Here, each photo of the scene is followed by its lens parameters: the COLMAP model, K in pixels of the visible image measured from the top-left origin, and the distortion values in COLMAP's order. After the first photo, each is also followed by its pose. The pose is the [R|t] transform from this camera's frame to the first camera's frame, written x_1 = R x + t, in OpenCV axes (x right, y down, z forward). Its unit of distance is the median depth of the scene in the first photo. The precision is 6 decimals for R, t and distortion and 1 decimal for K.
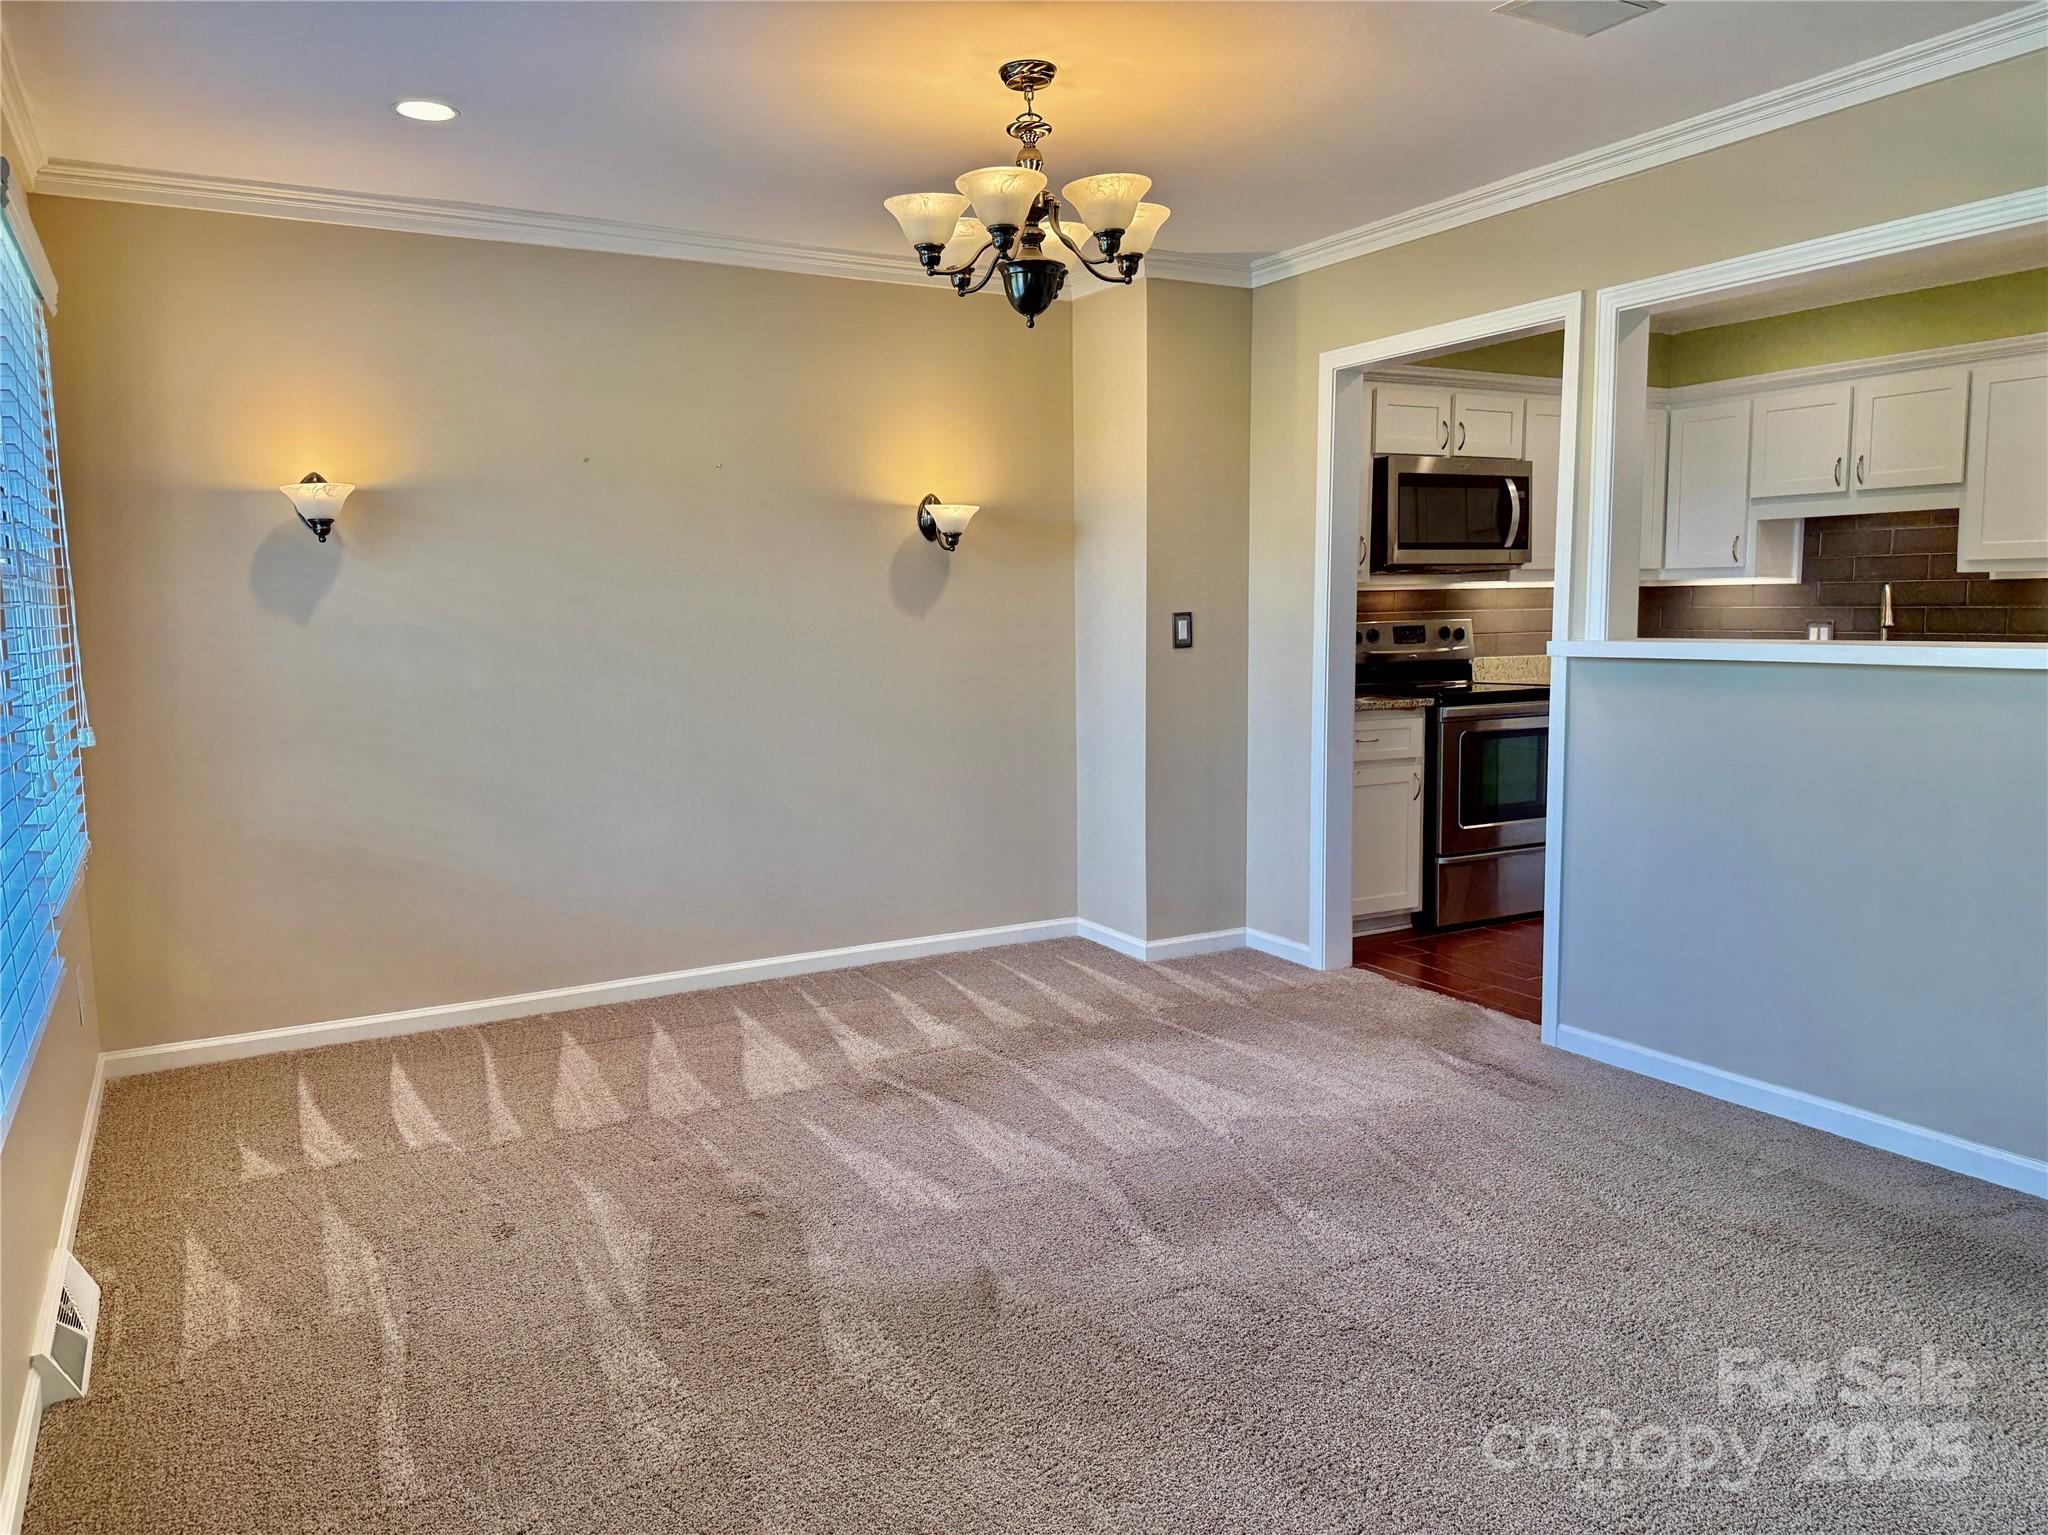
lens RADIAL K [[1442.8, 0, 1026.3], [0, 1442.8, 766.7], [0, 0, 1]] dist [0.072891, 0.000100]
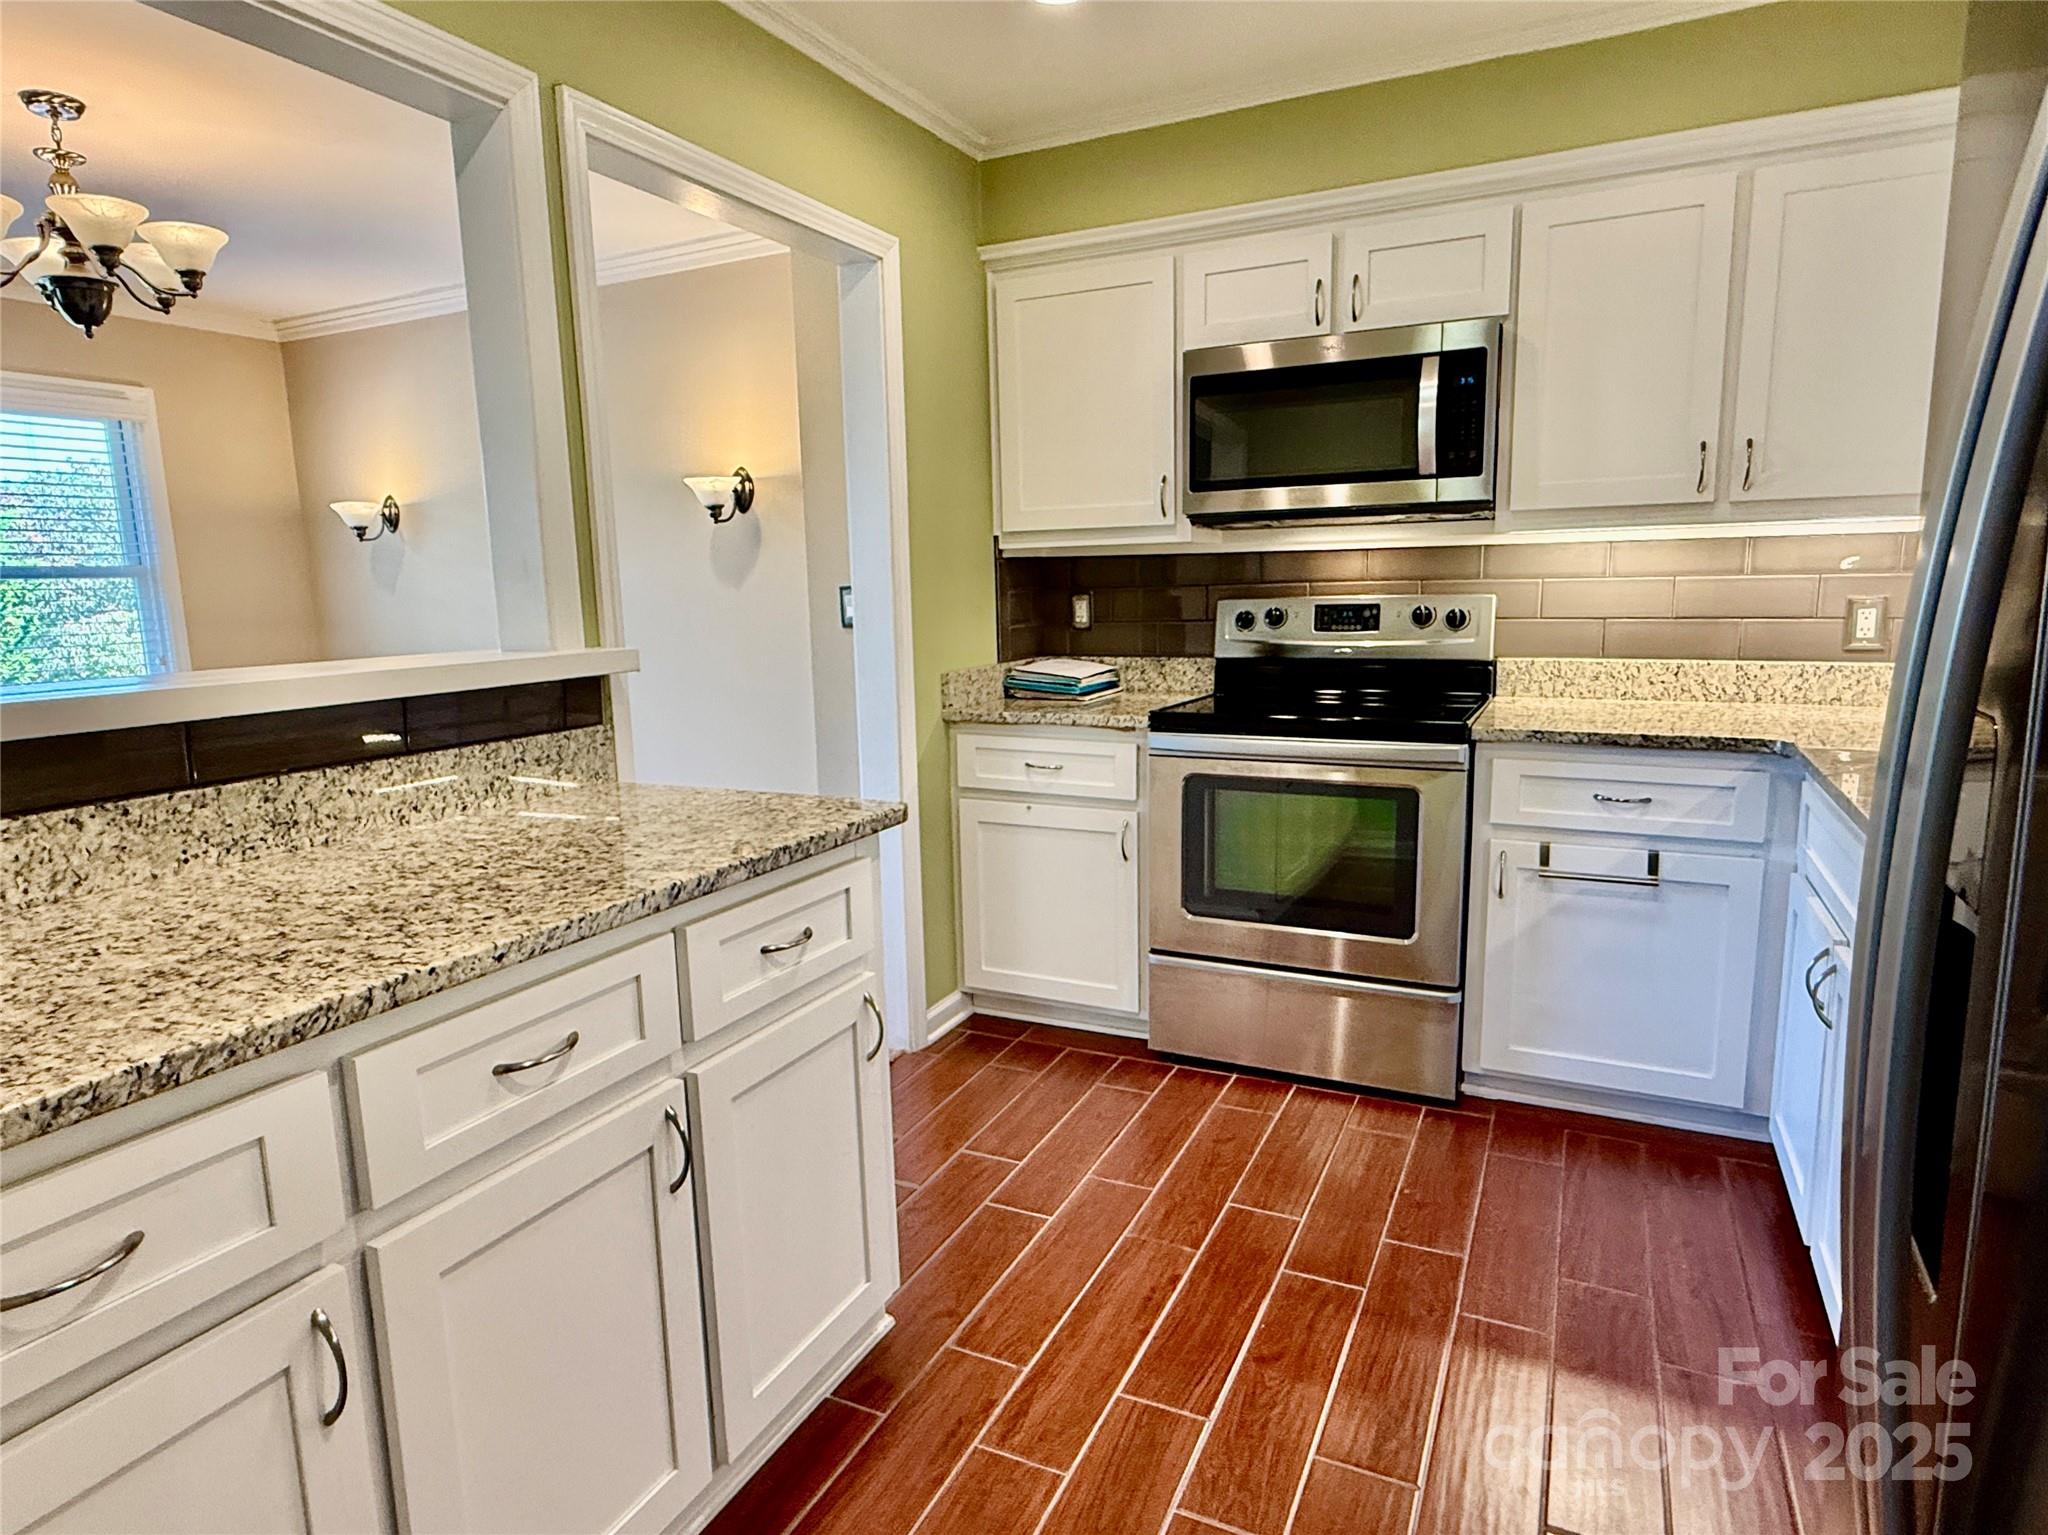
lens RADIAL K [[1154.9, 0, 1021.8], [0, 1154.9, 769.9], [0, 0, 1]] dist [-0.000545, 0.000118]
pose [[0.569077, 0.136088, -0.810945, 0.637533], [-0.077101, 0.990696, 0.112148, -0.072492], [0.818662, -0.001296, 0.574274, 0.599671]]
